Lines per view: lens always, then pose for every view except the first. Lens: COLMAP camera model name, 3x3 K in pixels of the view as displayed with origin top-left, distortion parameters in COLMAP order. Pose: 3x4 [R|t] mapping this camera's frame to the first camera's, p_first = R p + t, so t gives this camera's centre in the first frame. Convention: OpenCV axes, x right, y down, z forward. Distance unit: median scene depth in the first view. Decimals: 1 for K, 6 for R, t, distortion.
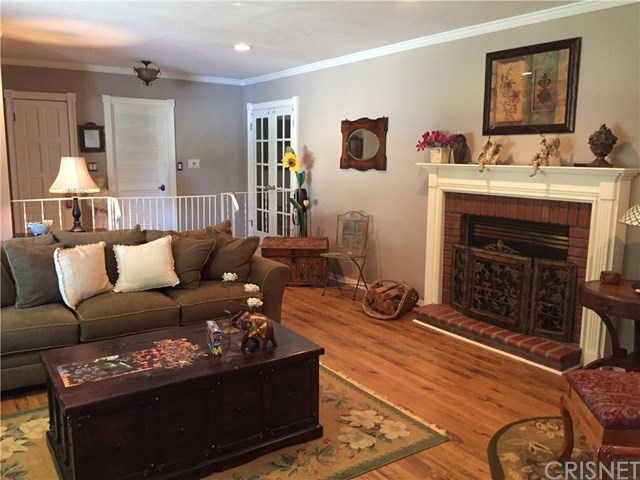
lens RADIAL K [[546.4, 0, 319.5], [0, 546.4, 241.3], [0, 0, 1]] dist [0.046559, -0.034260]
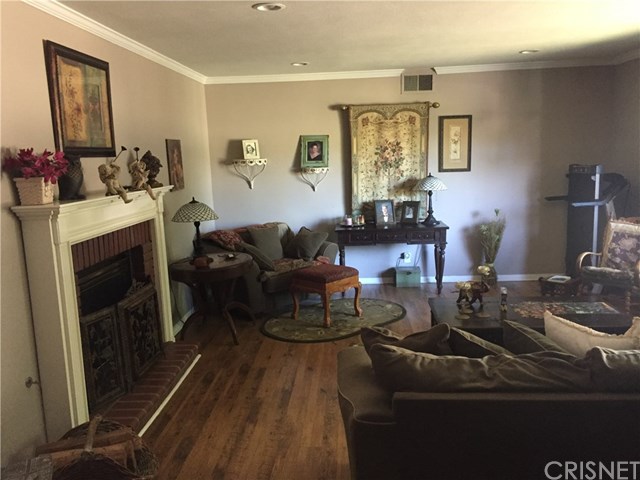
lens RADIAL K [[546.4, 0, 319.7], [0, 546.4, 239.1], [0, 0, 1]] dist [0.046559, -0.034260]
pose [[-0.787323, -0.076708, 0.611751, -0.468321], [0.128011, 0.950269, 0.283905, -0.297467], [-0.603105, 0.301836, -0.738349, 1.593796]]
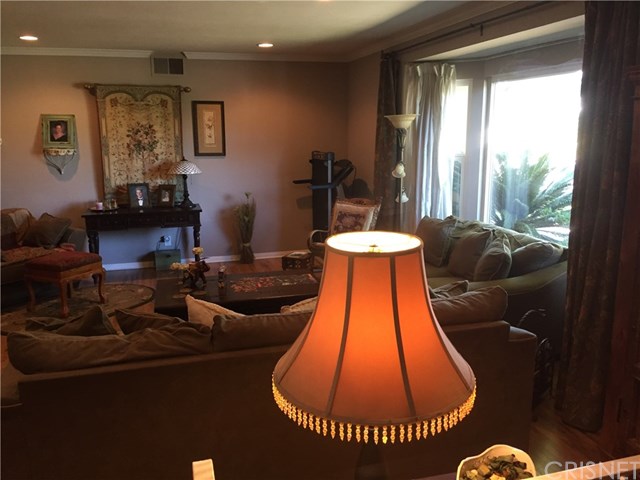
lens RADIAL K [[546.4, 0, 322.0], [0, 546.4, 237.5], [0, 0, 1]] dist [0.046559, -0.034260]
pose [[-0.946958, -0.062441, 0.315234, -0.644931], [0.052621, 0.937573, 0.343786, -0.298747], [-0.317021, 0.342138, -0.884556, 1.550890]]
